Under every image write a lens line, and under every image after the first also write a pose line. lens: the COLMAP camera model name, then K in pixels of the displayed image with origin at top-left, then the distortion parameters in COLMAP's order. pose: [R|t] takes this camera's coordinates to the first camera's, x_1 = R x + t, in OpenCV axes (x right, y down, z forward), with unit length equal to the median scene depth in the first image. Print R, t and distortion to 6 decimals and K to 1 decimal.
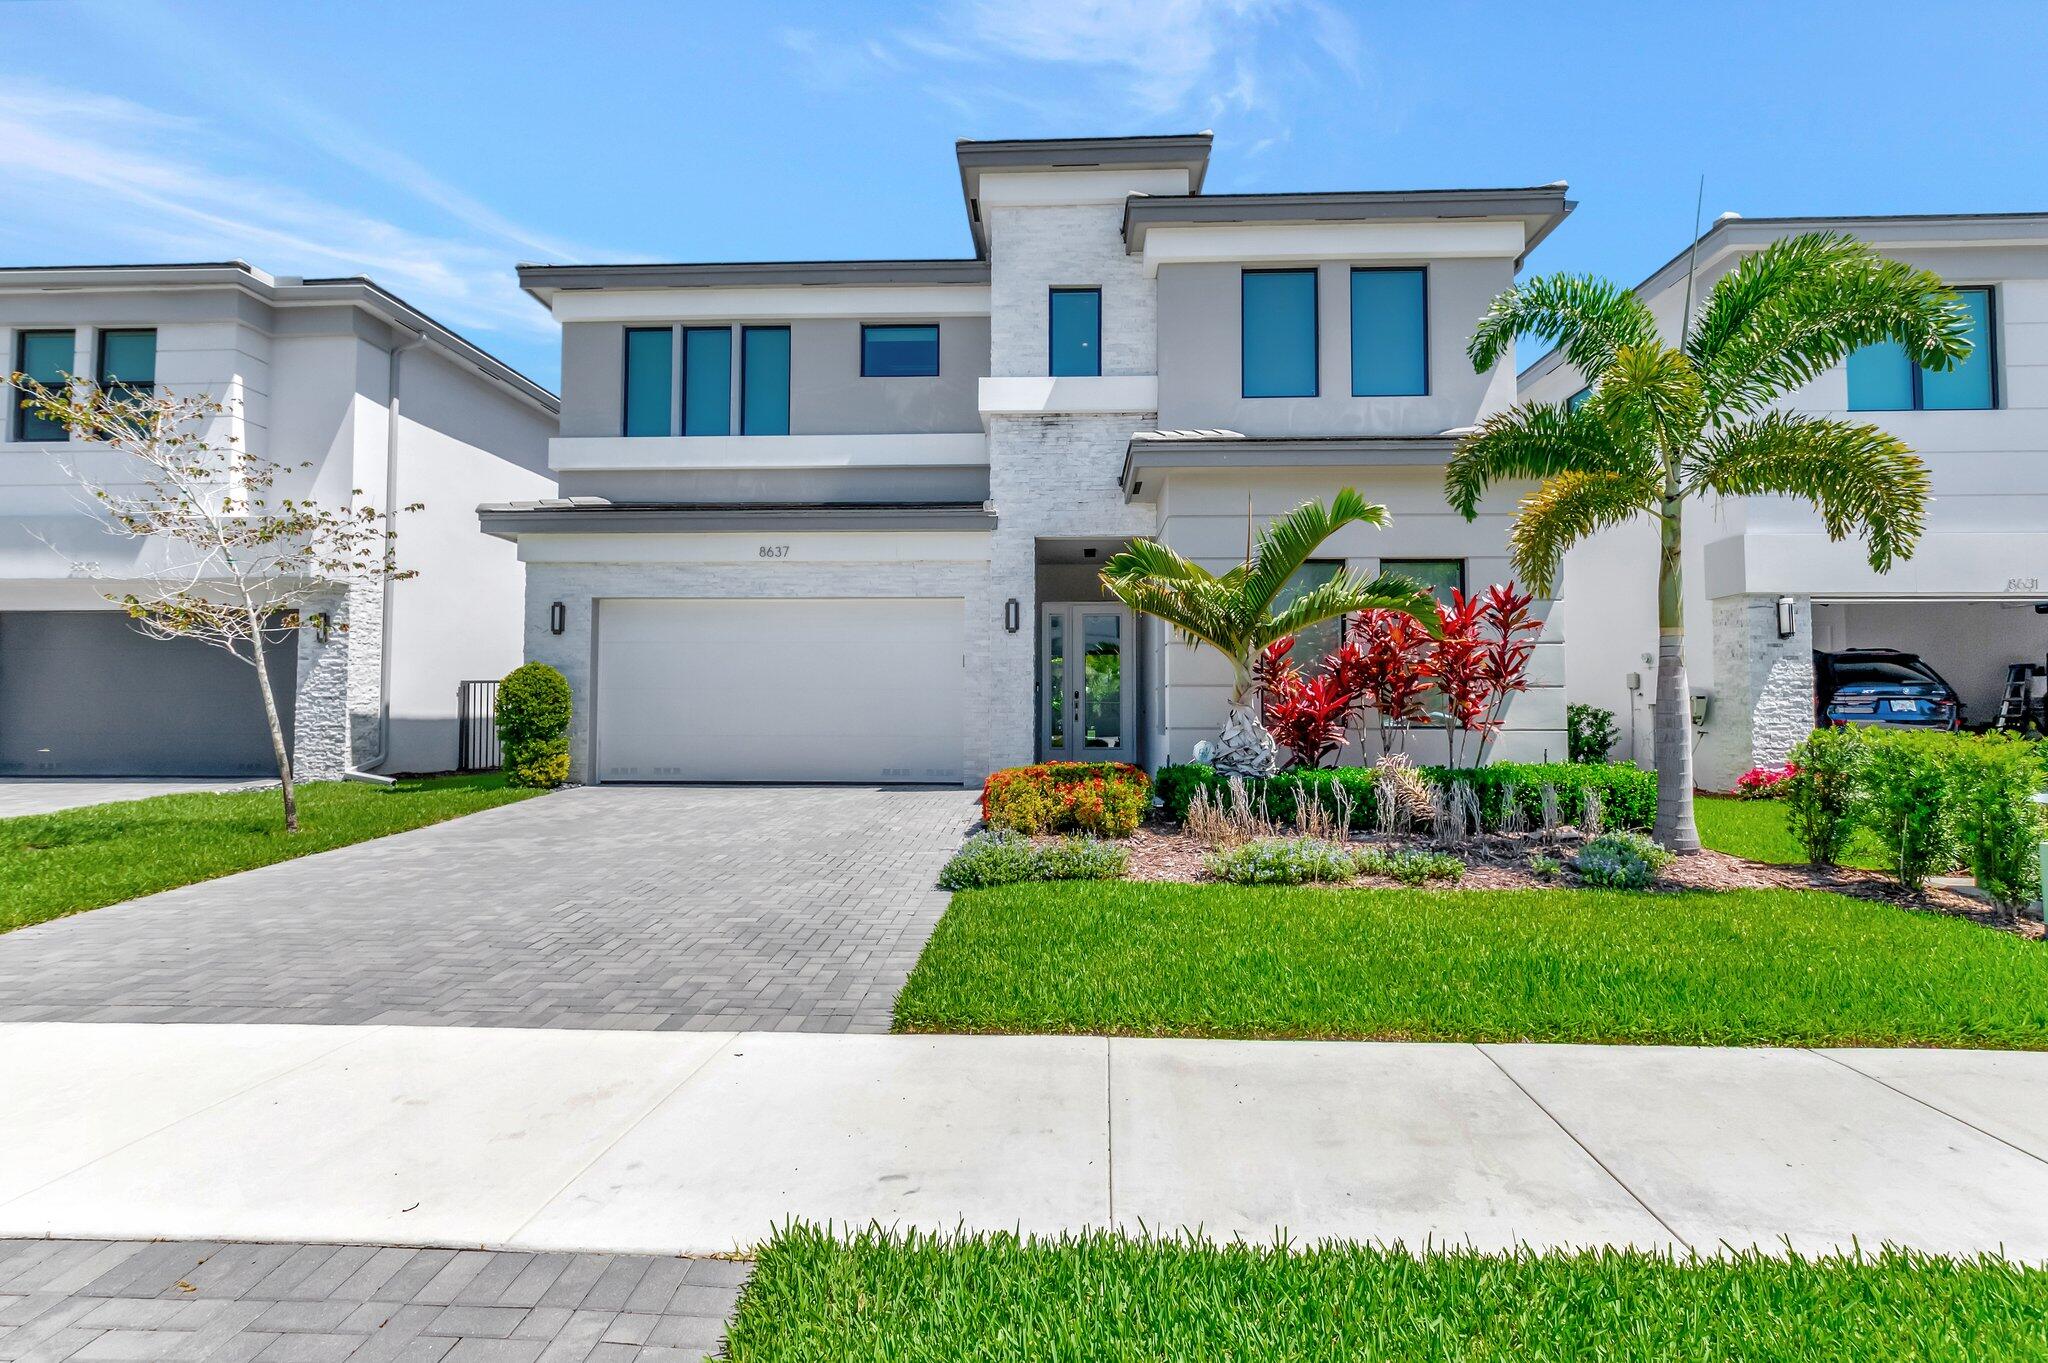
lens RADIAL K [[886.0, 0, 1029.6], [0, 886.0, 686.5], [0, 0, 1]] dist [0.001094, -0.000364]
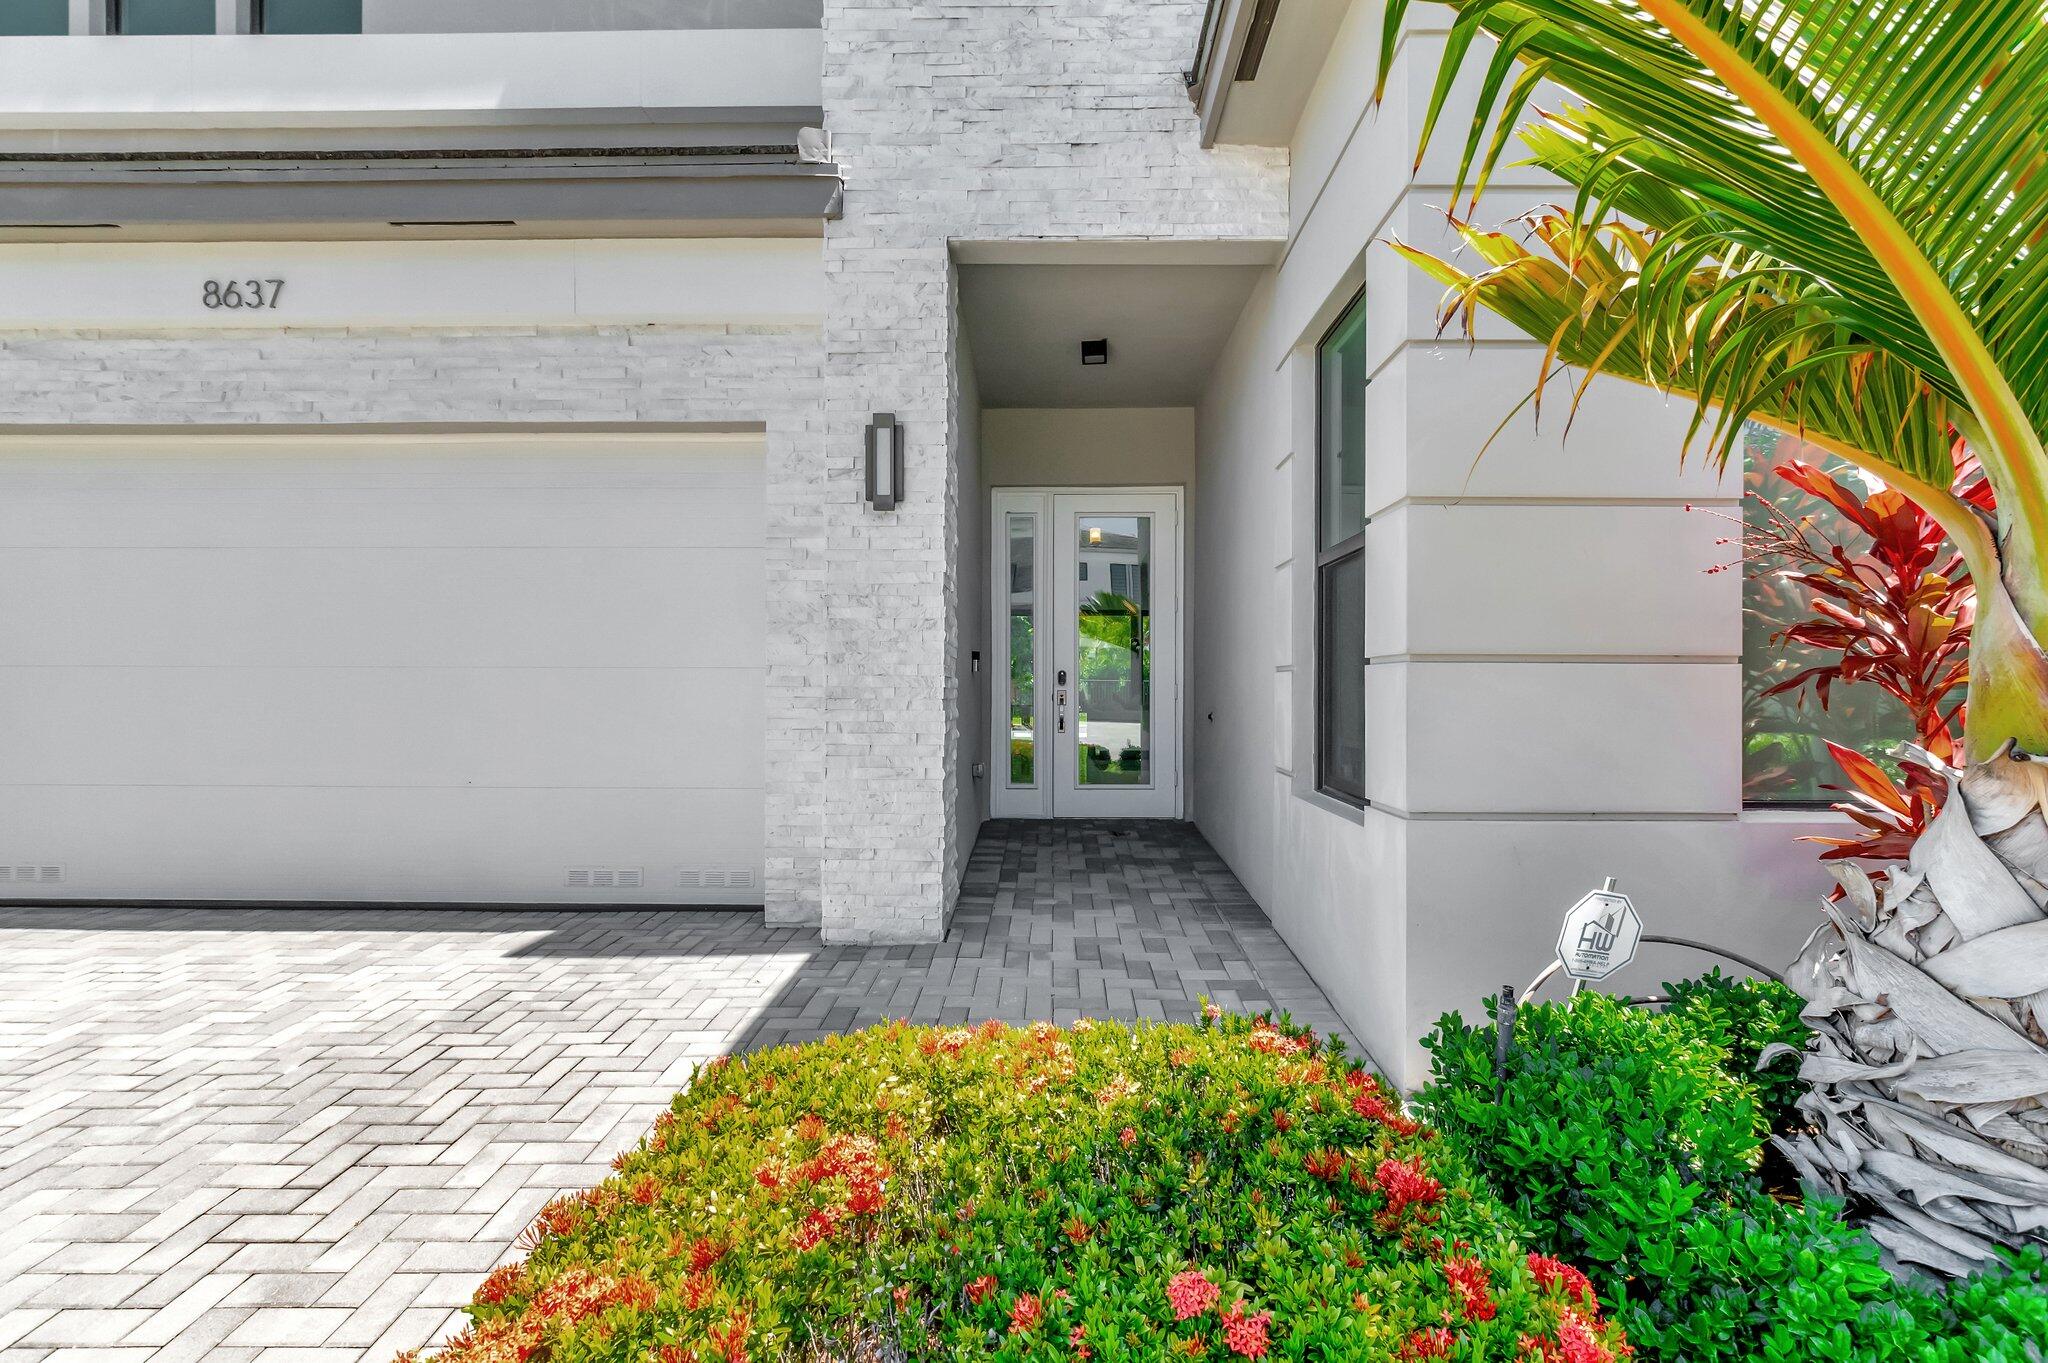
lens RADIAL K [[914.4, 0, 1030.8], [0, 914.4, 687.0], [0, 0, 1]] dist [-0.001969, -0.000516]
pose [[0.999867, -0.000083, 0.016326, 0.033138], [-0.000373, 0.999609, 0.027953, 0.000402], [-0.016322, -0.027955, 0.999476, 0.624404]]
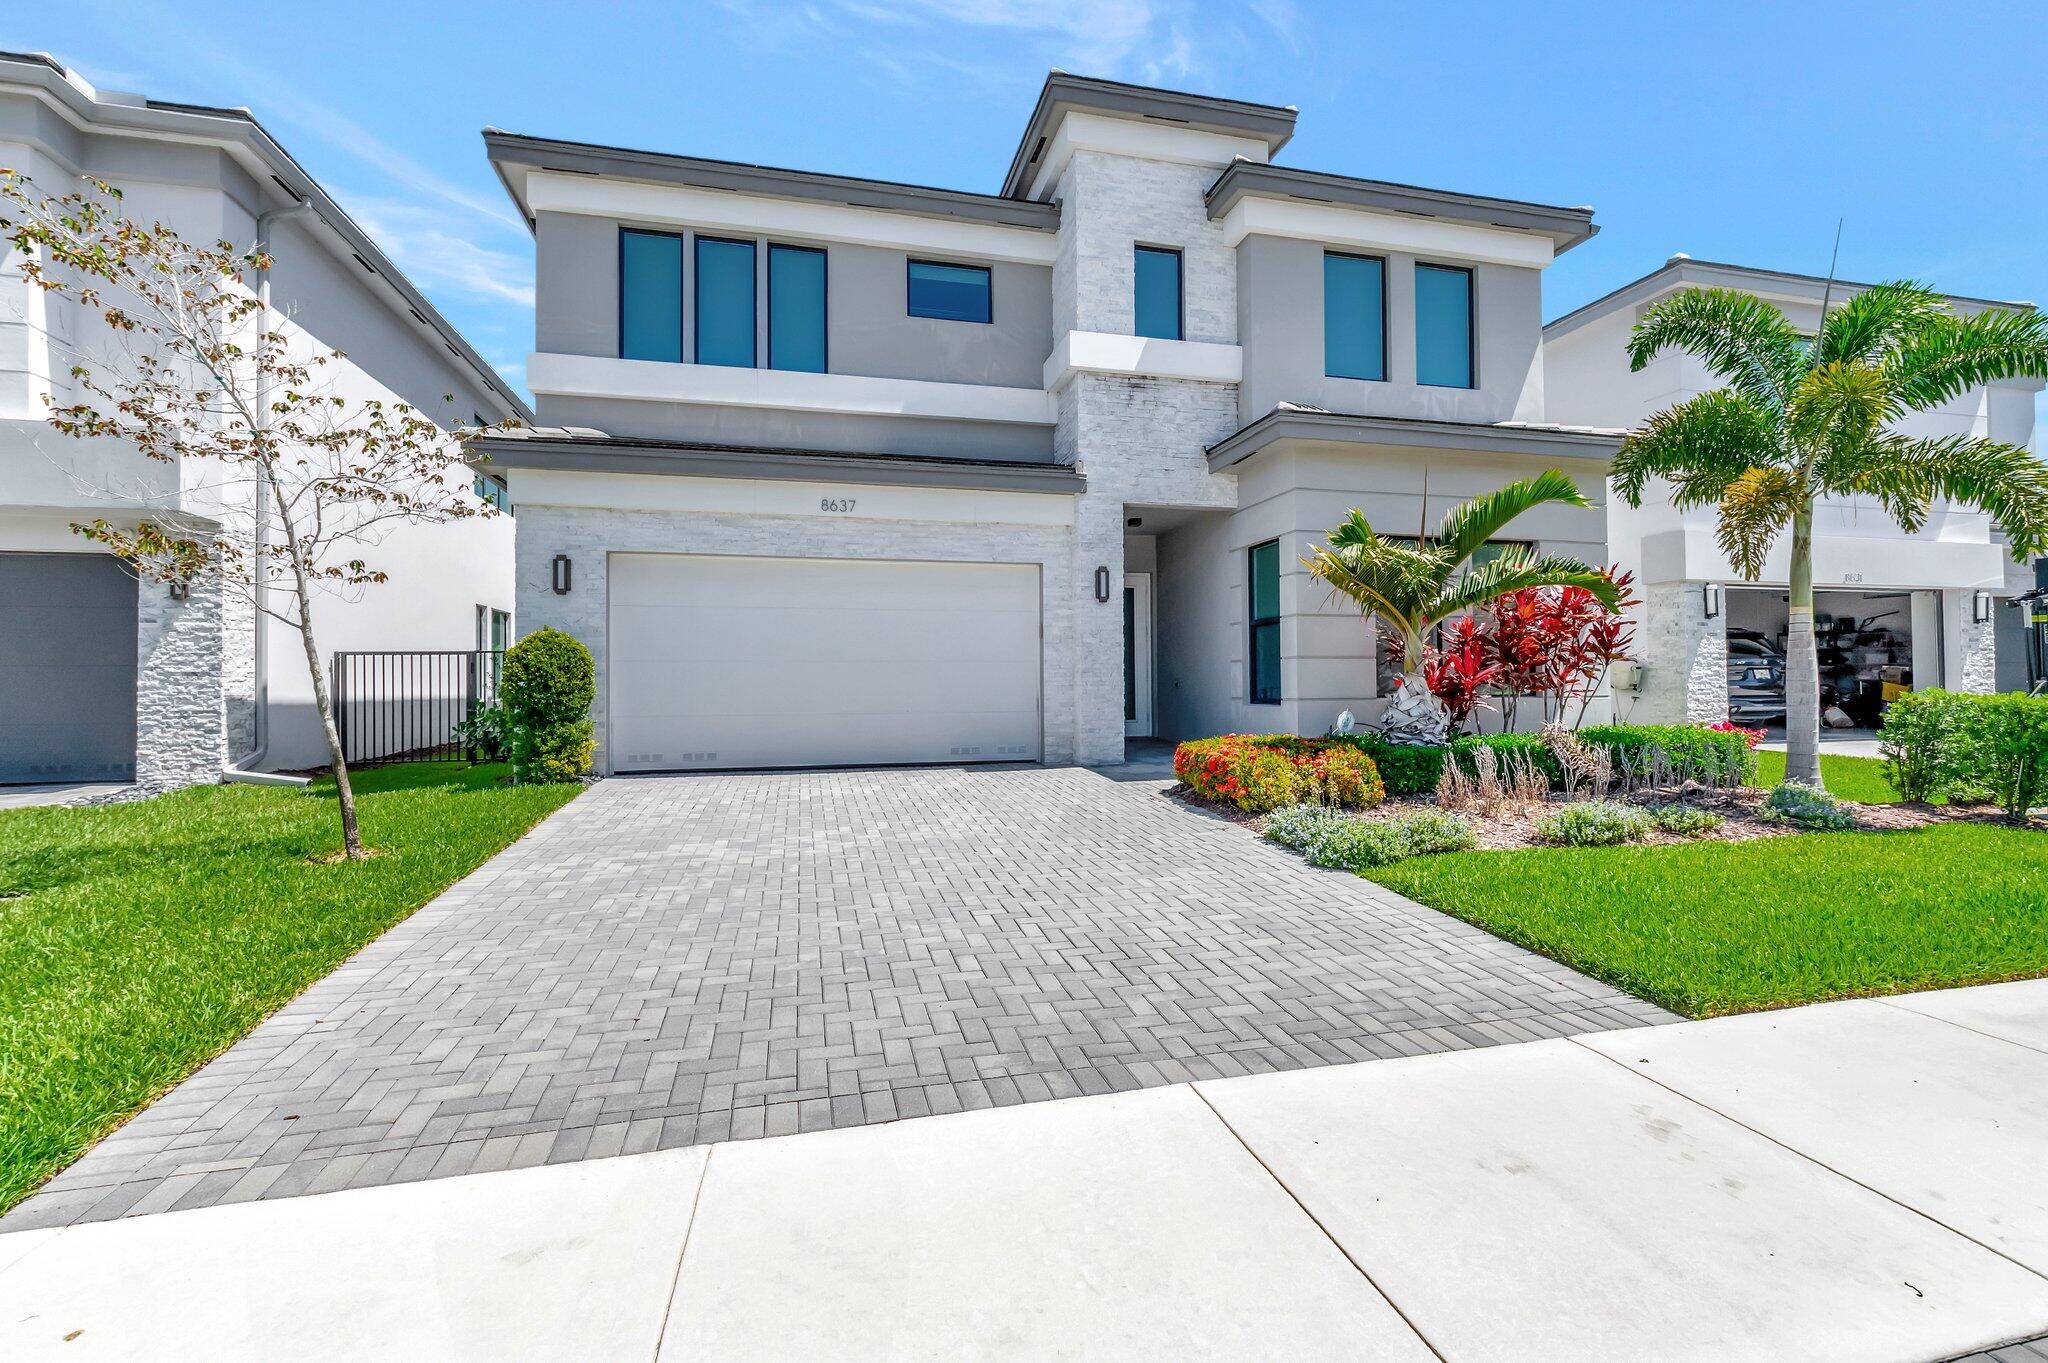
lens RADIAL K [[888.1, 0, 1024.0], [0, 888.1, 681.5], [0, 0, 1]] dist [-0.000844, 0.000758]
pose [[0.961202, -0.007045, 0.275757, -0.363591], [0.000679, 0.999731, 0.023173, 0.002753], [-0.275846, -0.022087, 0.960948, 0.097605]]
